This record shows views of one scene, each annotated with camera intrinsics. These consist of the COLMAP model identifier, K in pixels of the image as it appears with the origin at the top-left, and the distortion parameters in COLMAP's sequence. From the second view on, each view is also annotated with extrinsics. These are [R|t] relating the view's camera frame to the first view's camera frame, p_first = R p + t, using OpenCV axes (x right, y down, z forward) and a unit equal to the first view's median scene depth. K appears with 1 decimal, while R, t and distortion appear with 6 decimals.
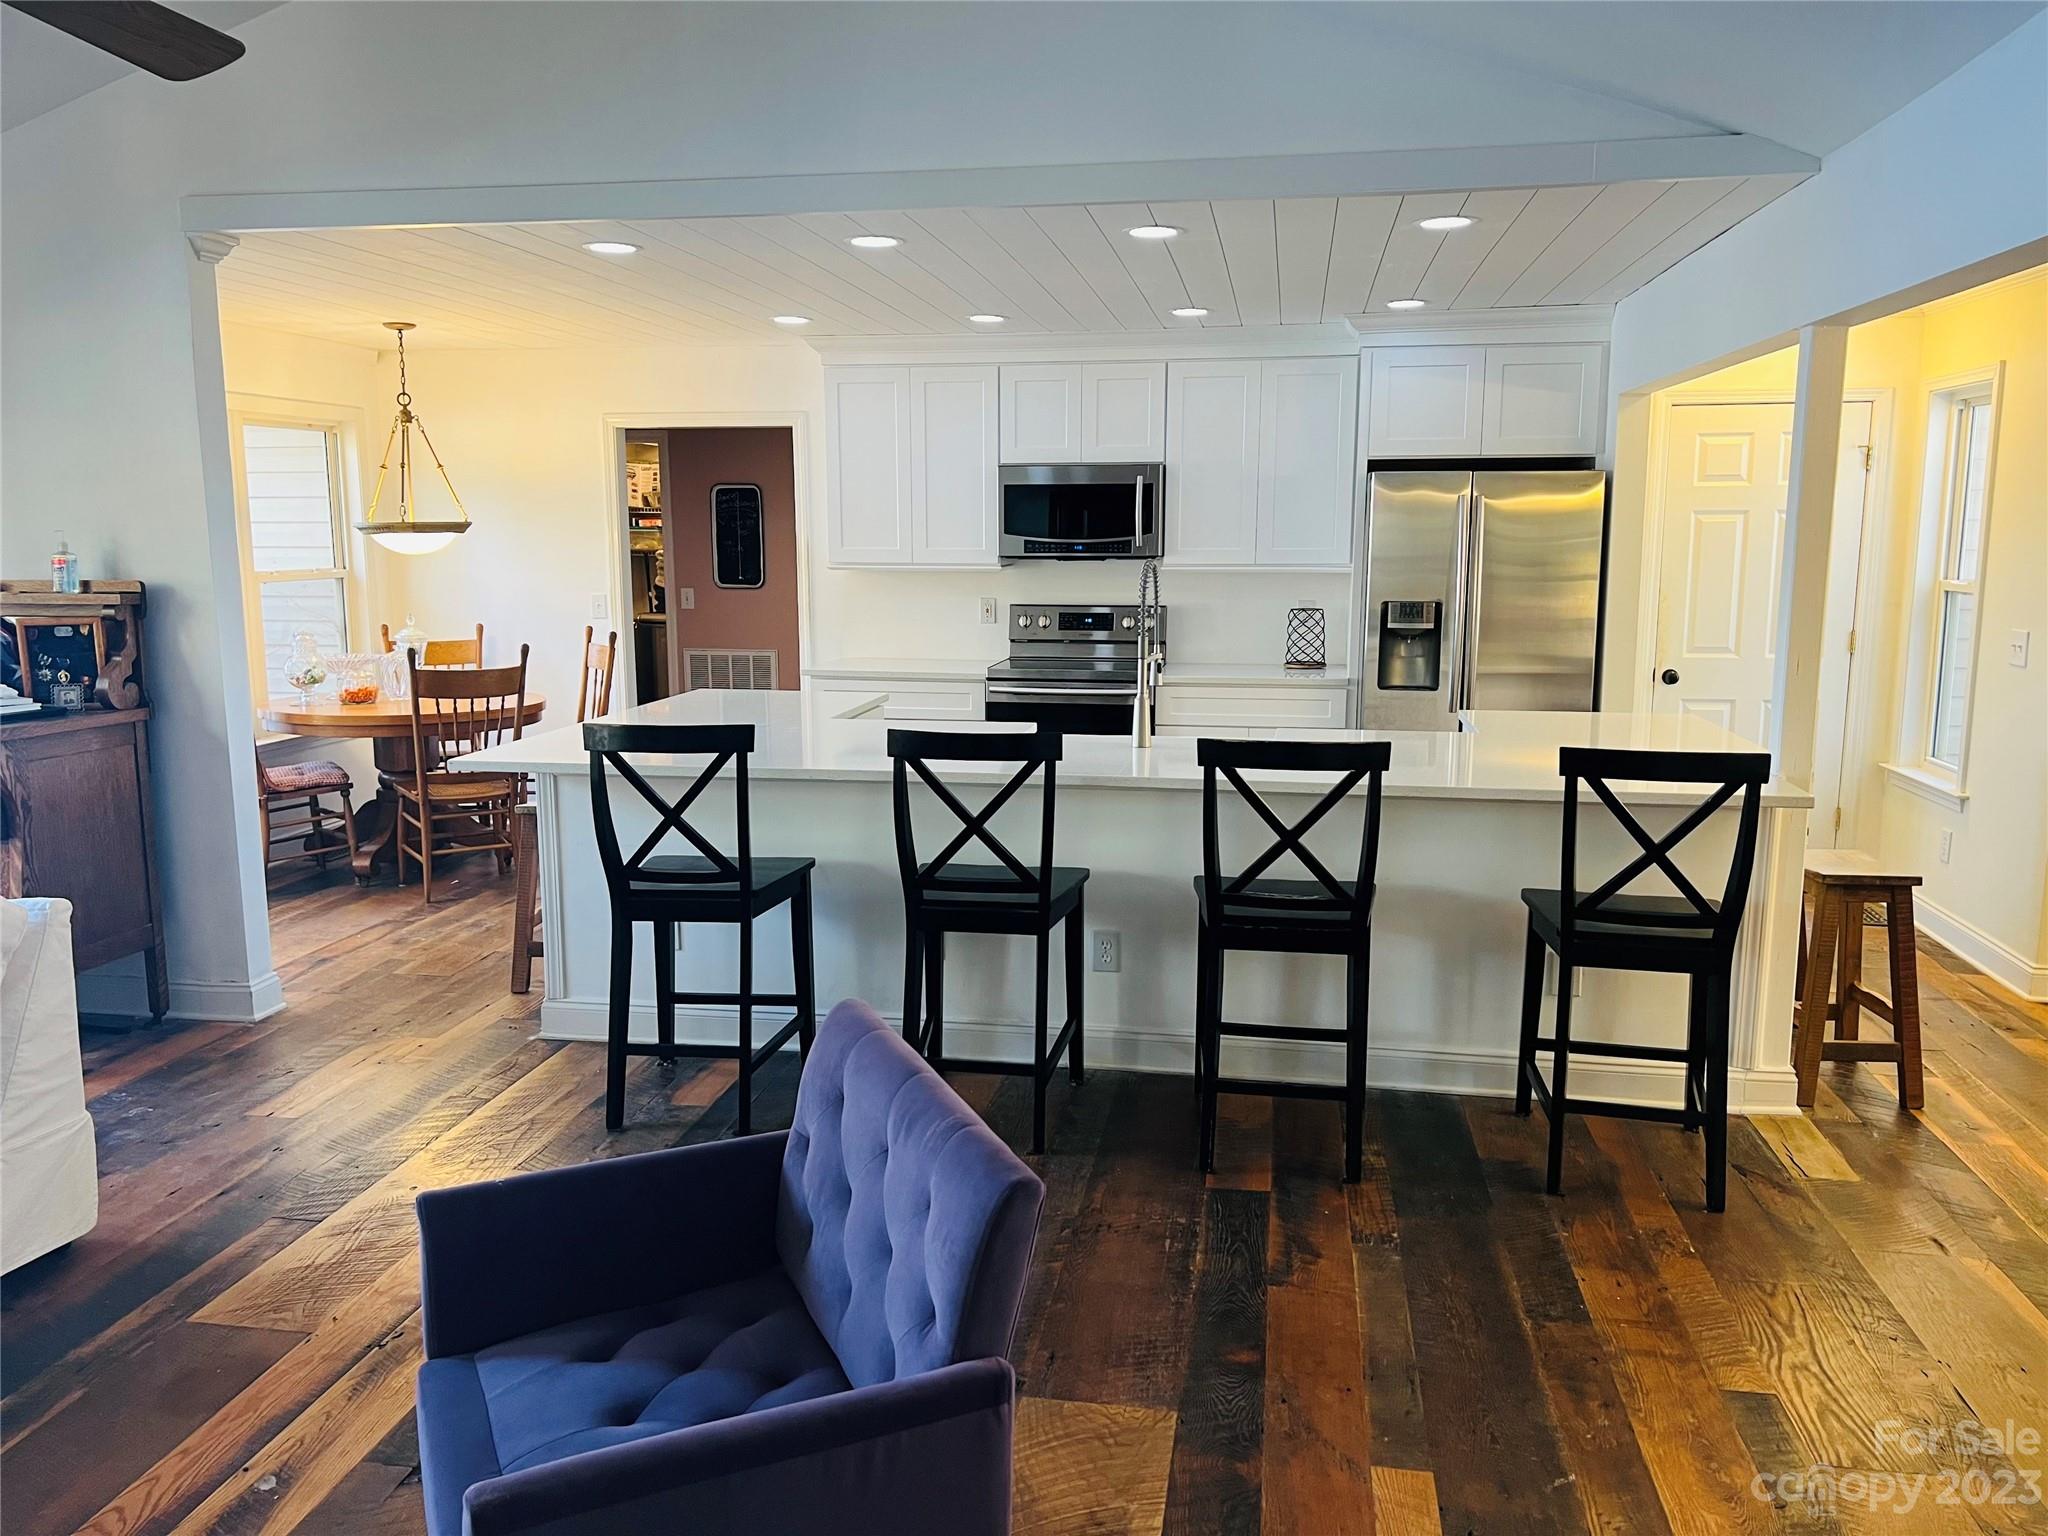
lens RADIAL K [[1555.6, 0, 1021.2], [0, 1555.6, 794.0], [0, 0, 1]] dist [0.061858, -0.081635]
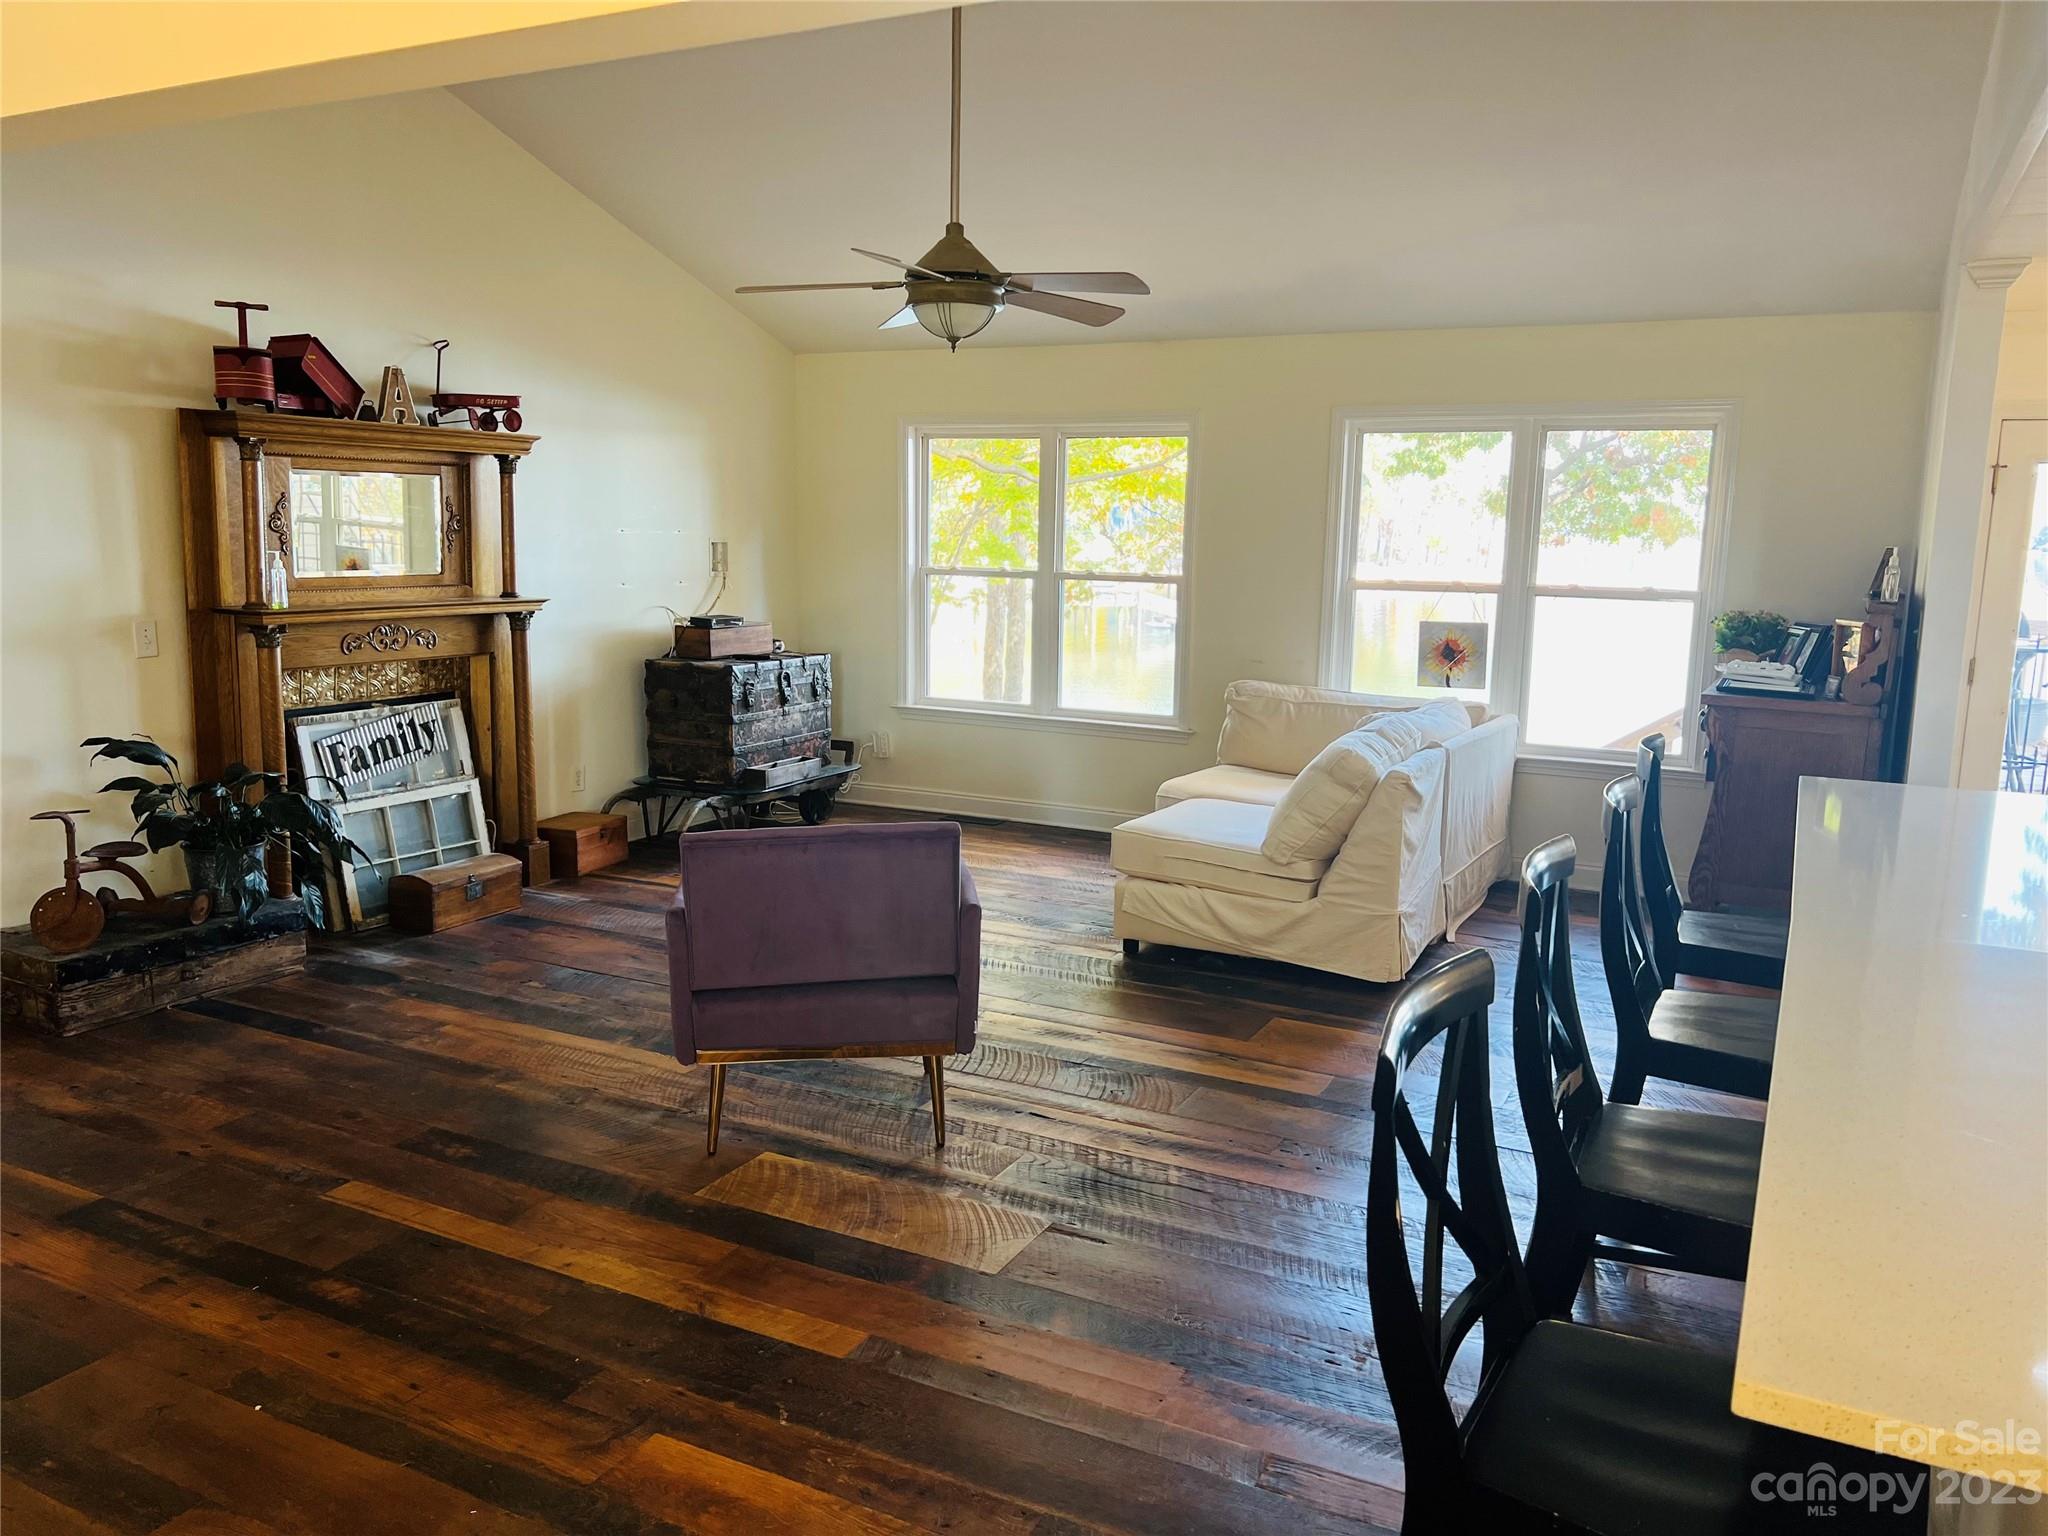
lens RADIAL K [[1555.6, 0, 1021.2], [0, 1555.6, 794.0], [0, 0, 1]] dist [0.061858, -0.081635]
pose [[-0.326600, 0.158390, -0.931797, 0.505718], [-0.180752, 0.957196, 0.226062, -0.102164], [0.927718, 0.242256, -0.283991, 0.574408]]
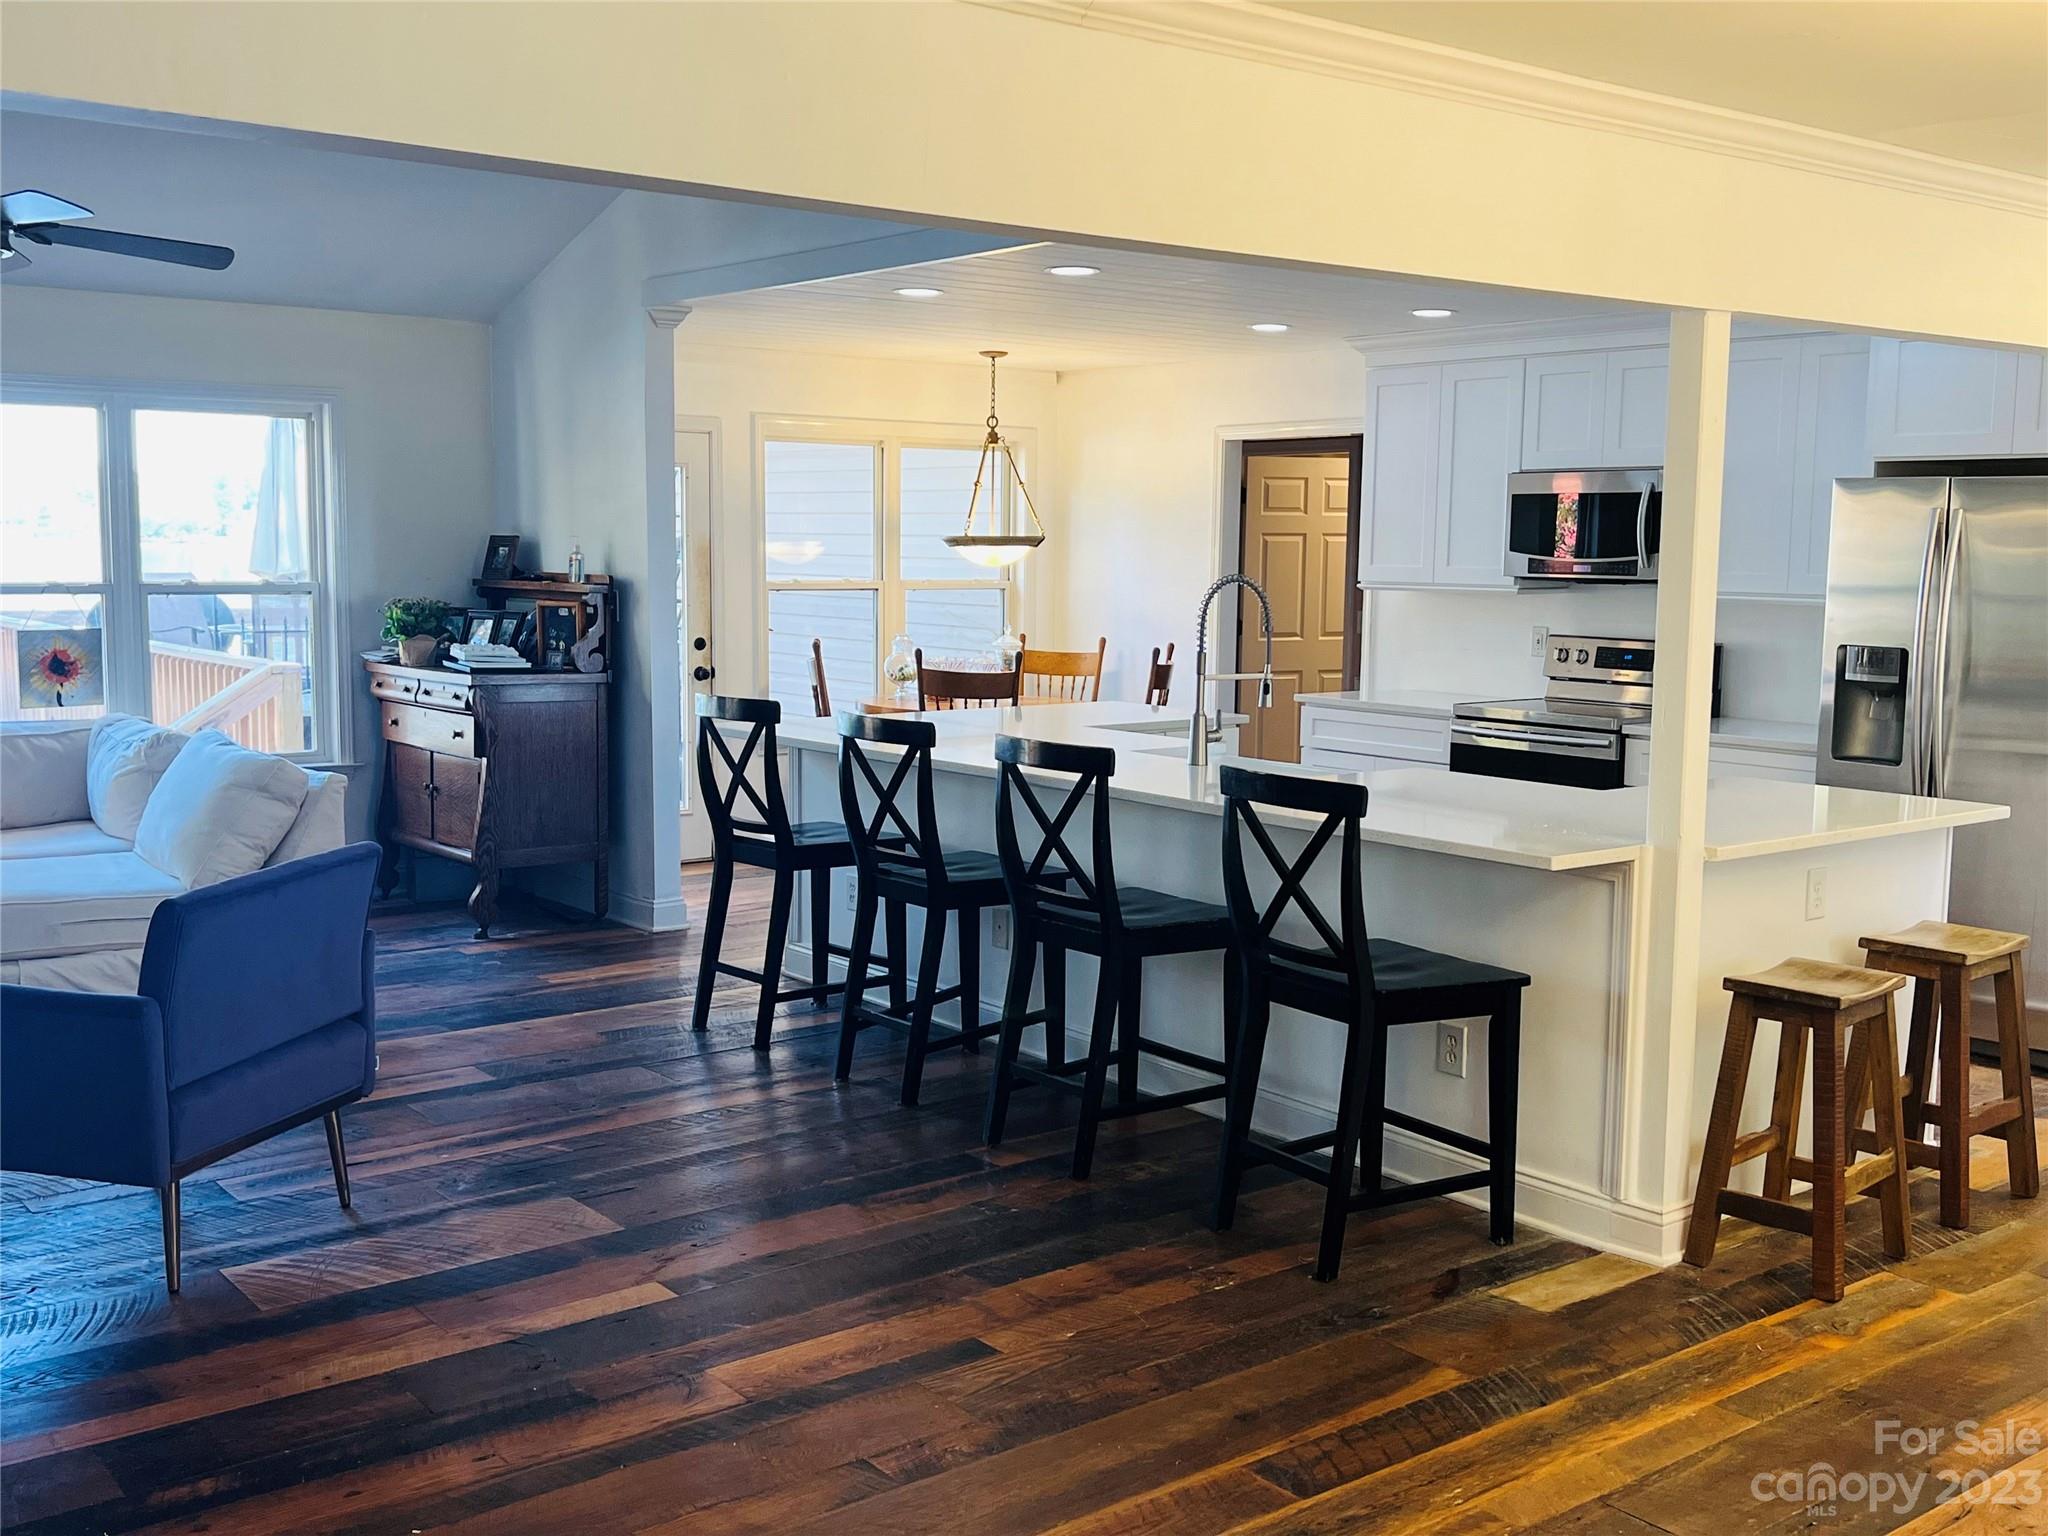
lens RADIAL K [[2114.5, 0, 1013.9], [0, 2114.5, 773.9], [0, 0, 1]] dist [0.281562, -1.012430]
pose [[0.735410, 0.085200, -0.672245, 0.650758], [-0.128142, 0.991650, -0.014501, 0.007074], [0.665396, 0.096807, 0.740187, -0.047495]]
